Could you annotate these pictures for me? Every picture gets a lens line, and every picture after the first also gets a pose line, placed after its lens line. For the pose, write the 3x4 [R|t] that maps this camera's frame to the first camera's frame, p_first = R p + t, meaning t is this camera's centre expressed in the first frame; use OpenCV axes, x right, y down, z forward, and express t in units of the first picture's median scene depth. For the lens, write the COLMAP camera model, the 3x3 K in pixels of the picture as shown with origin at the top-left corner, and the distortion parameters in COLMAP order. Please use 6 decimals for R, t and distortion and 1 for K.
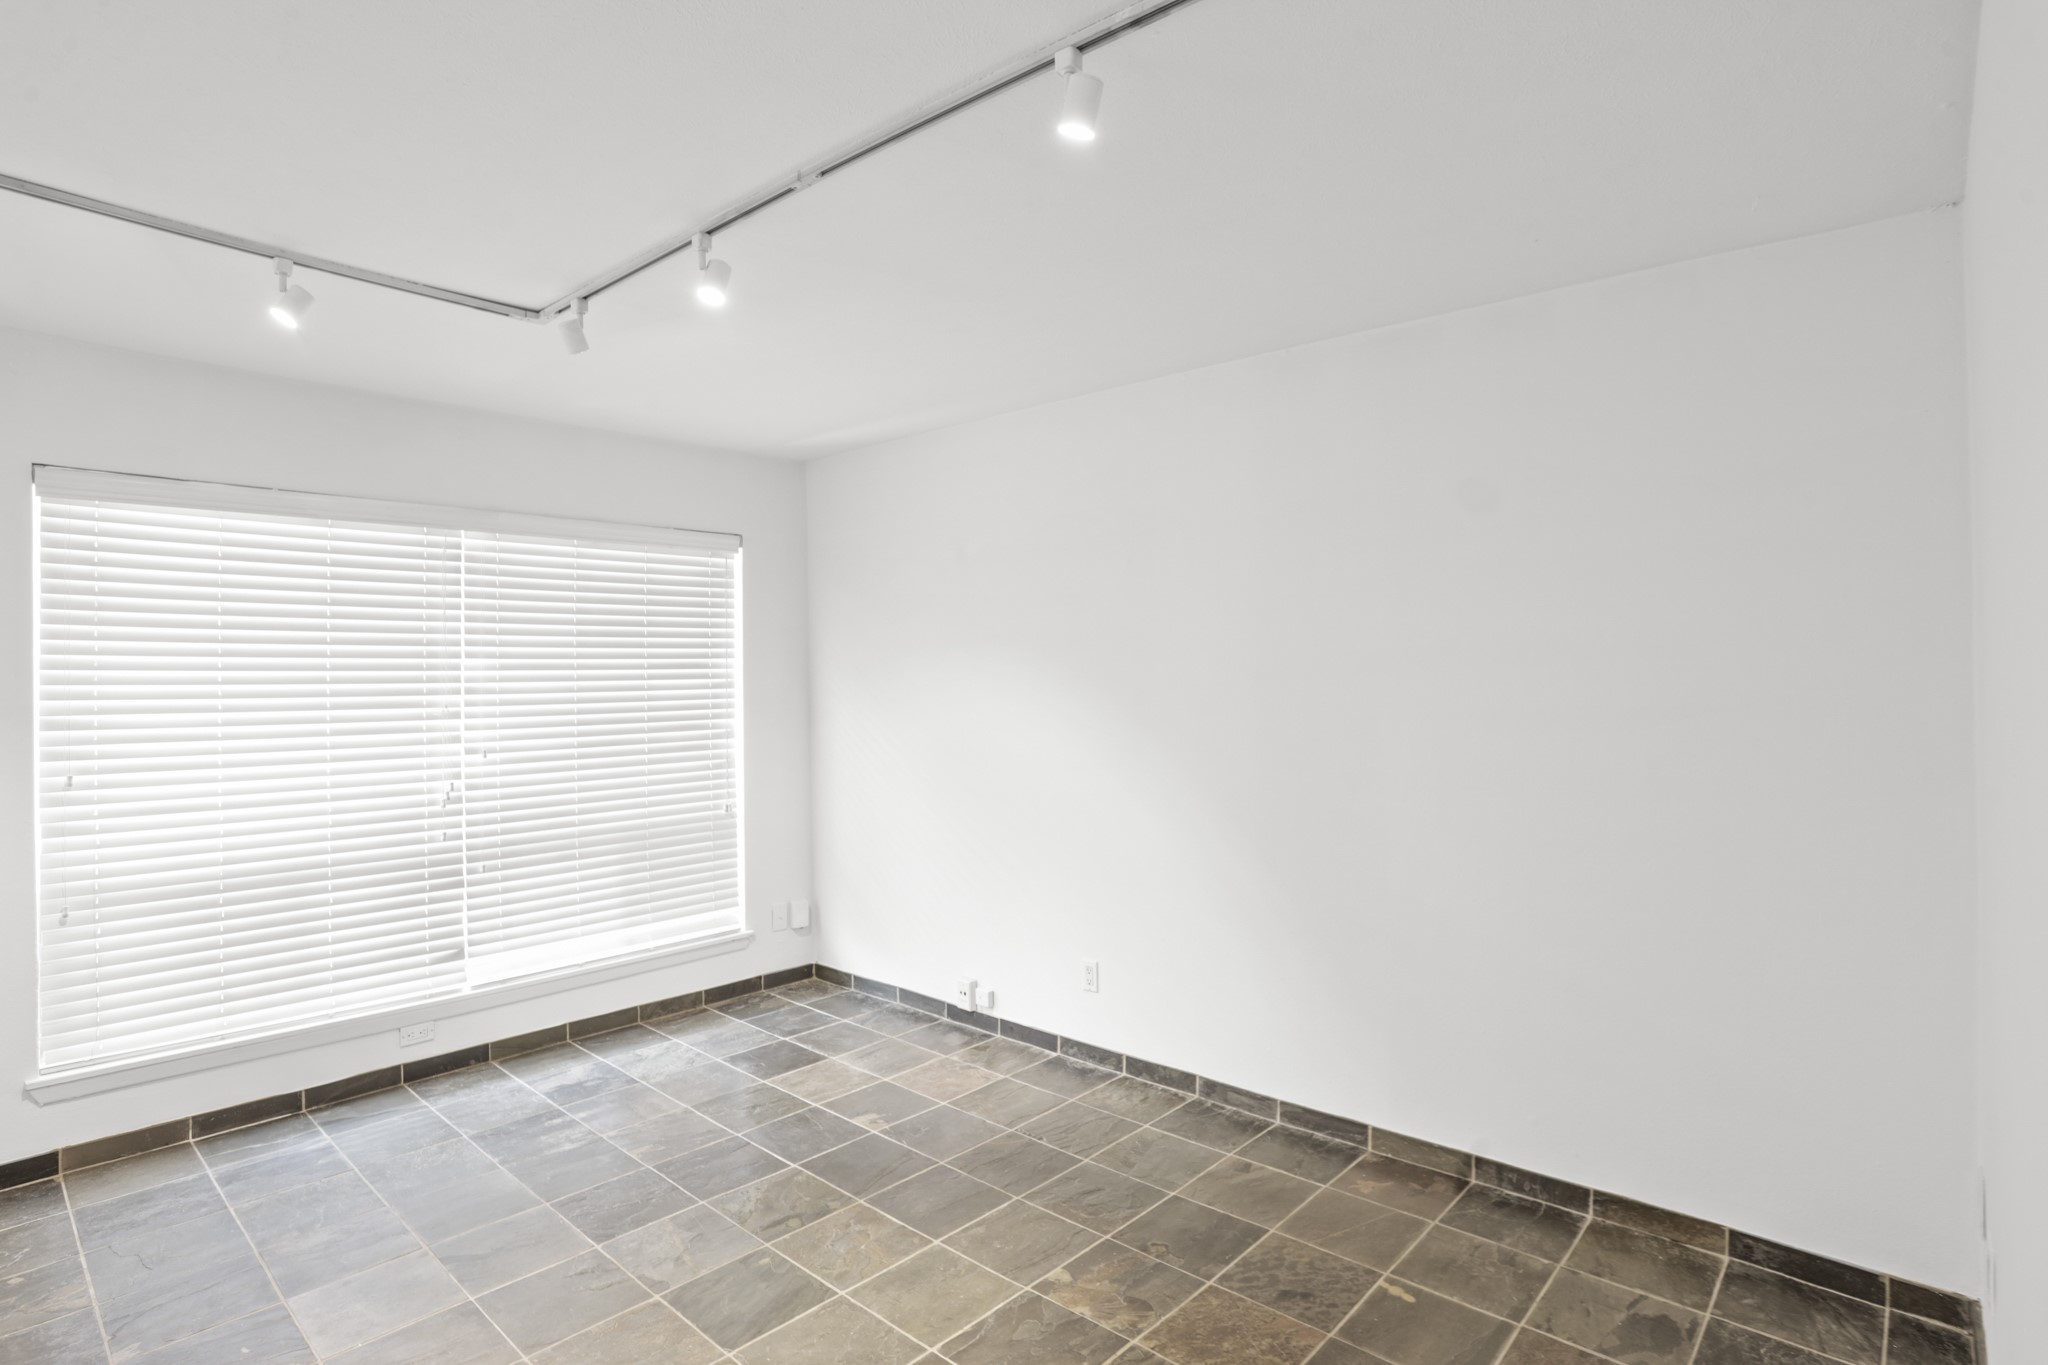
lens RADIAL K [[1042.4, 0, 997.1], [0, 1042.4, 665.1], [0, 0, 1]] dist [-0.087567, 0.040840]
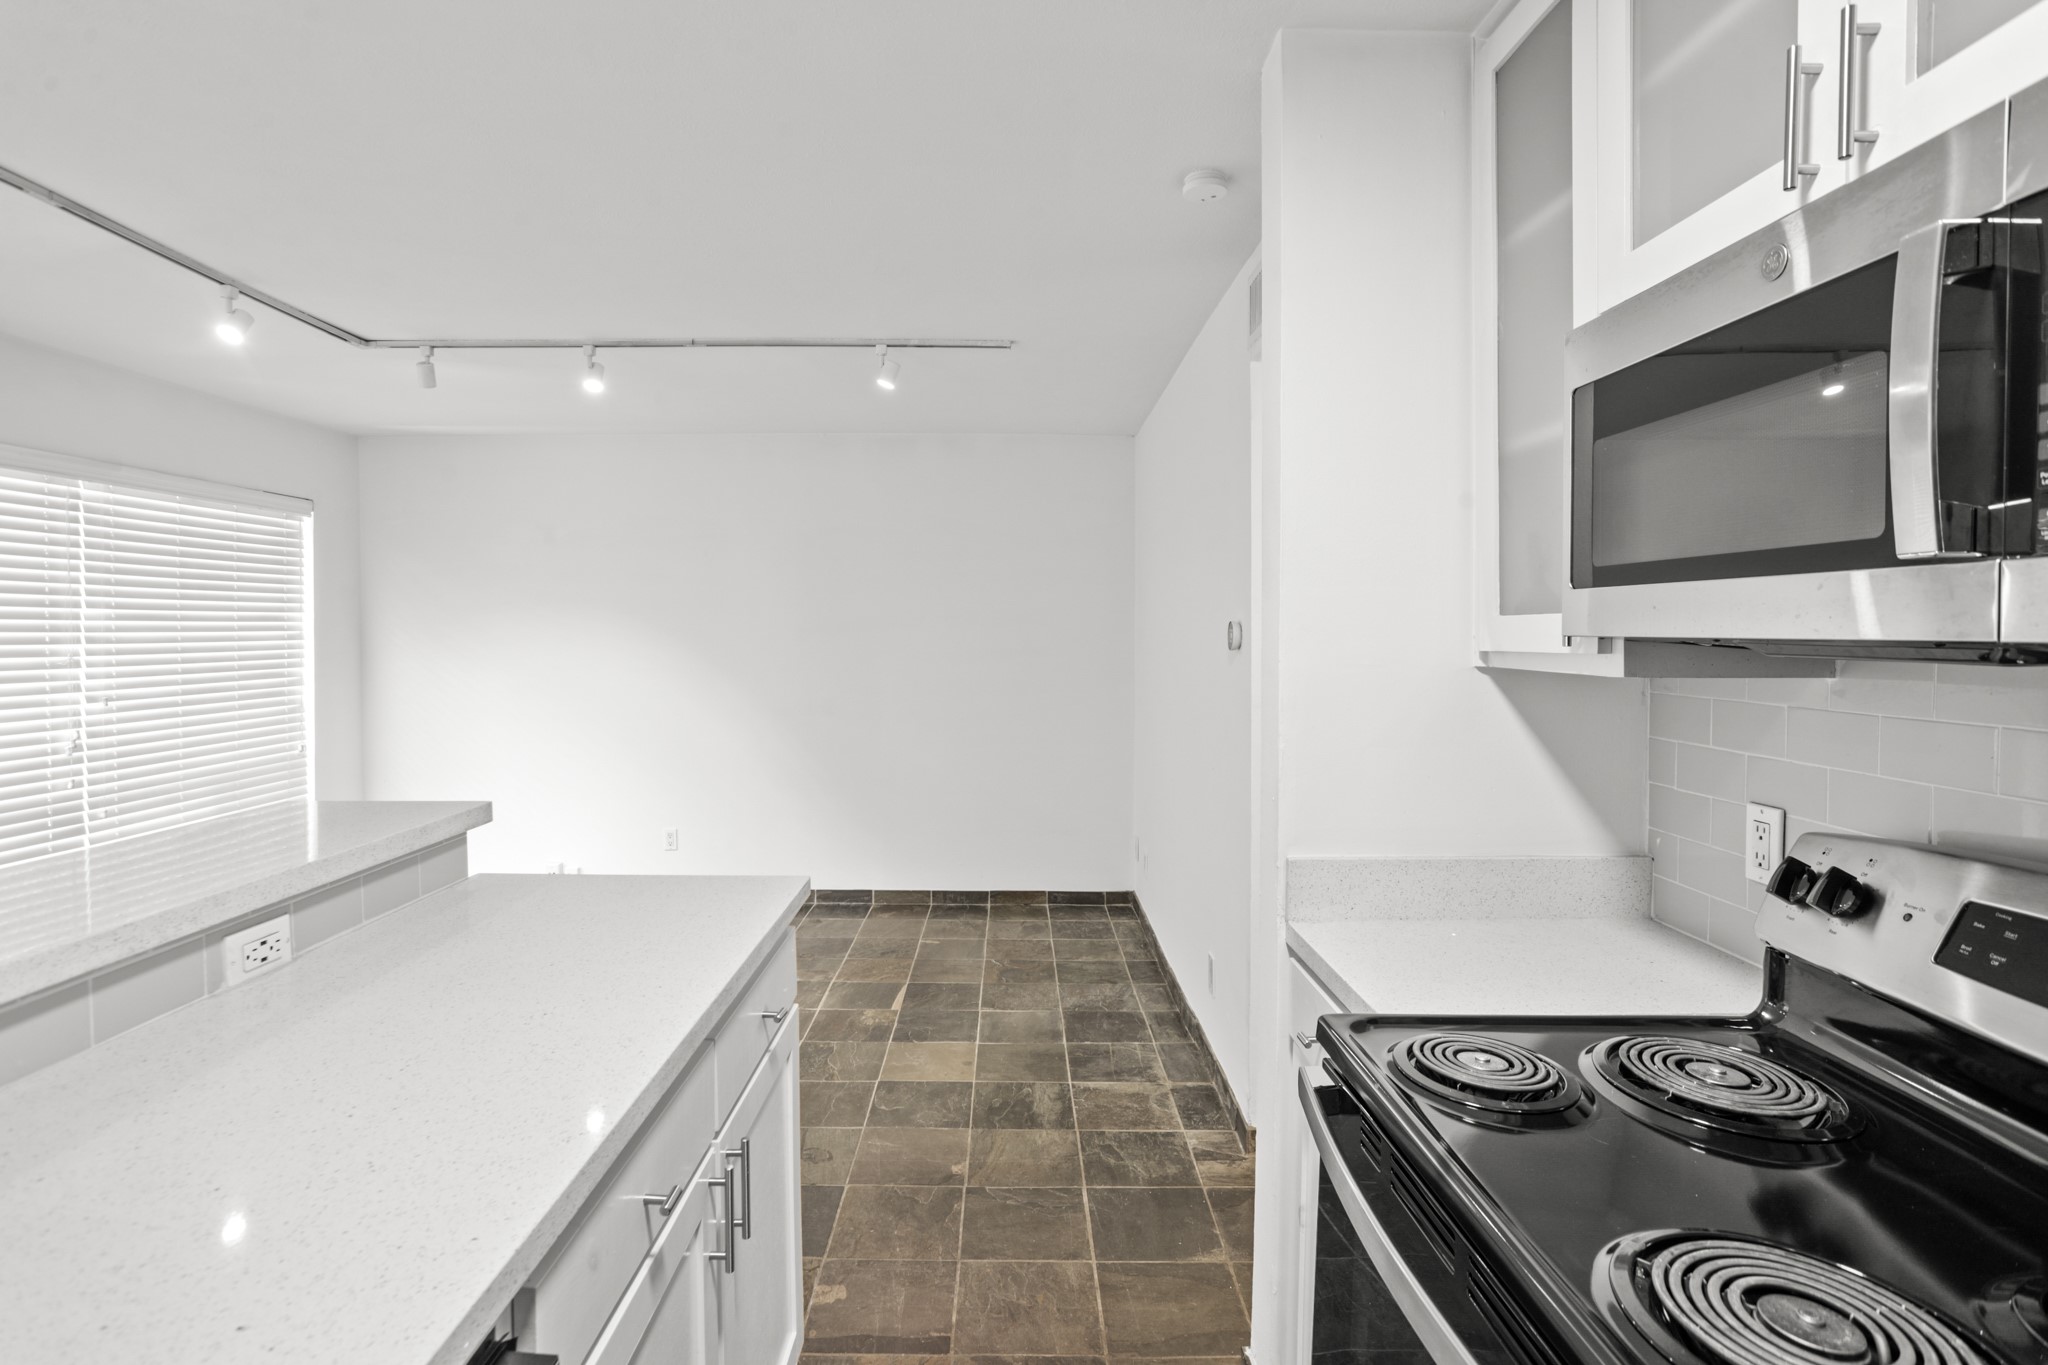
lens RADIAL K [[1019.1, 0, 1011.2], [0, 1019.1, 643.0], [0, 0, 1]] dist [-0.053415, 0.026788]
pose [[0.735270, 0.001126, 0.677773, -0.514606], [-0.012129, 0.999860, 0.011498, 0.005637], [-0.677666, -0.016675, 0.735181, -0.347957]]
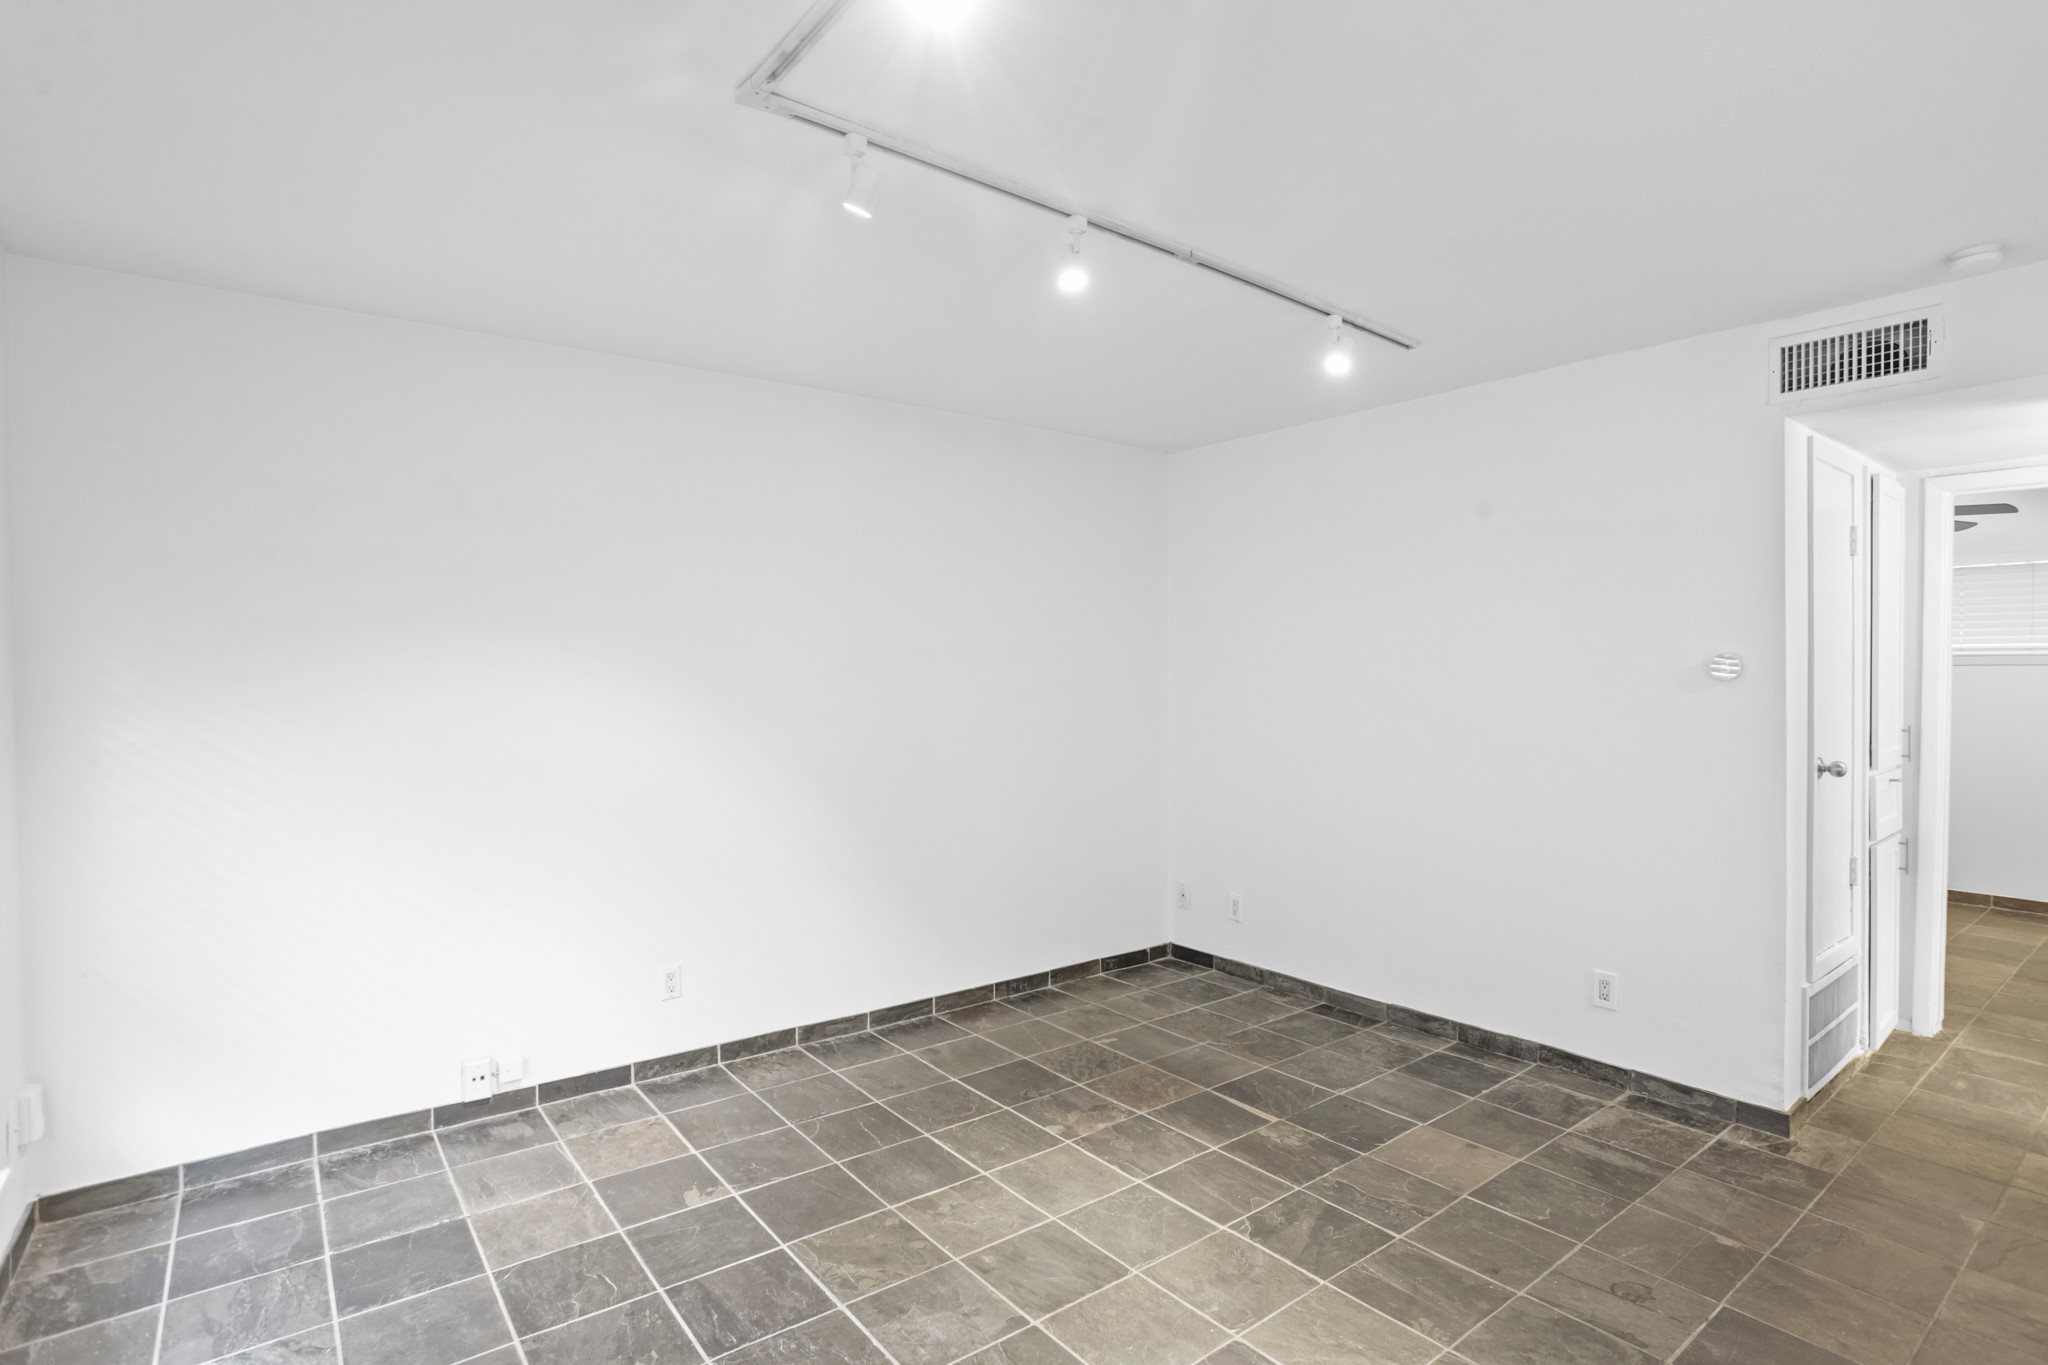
lens RADIAL K [[1004.1, 0, 1034.3], [0, 1004.1, 659.2], [0, 0, 1]] dist [-0.061725, 0.027480]
pose [[0.159273, 0.022335, 0.986982, -0.759715], [-0.006184, 0.999747, -0.021626, 0.022219], [-0.987215, -0.002659, 0.159371, 0.526761]]
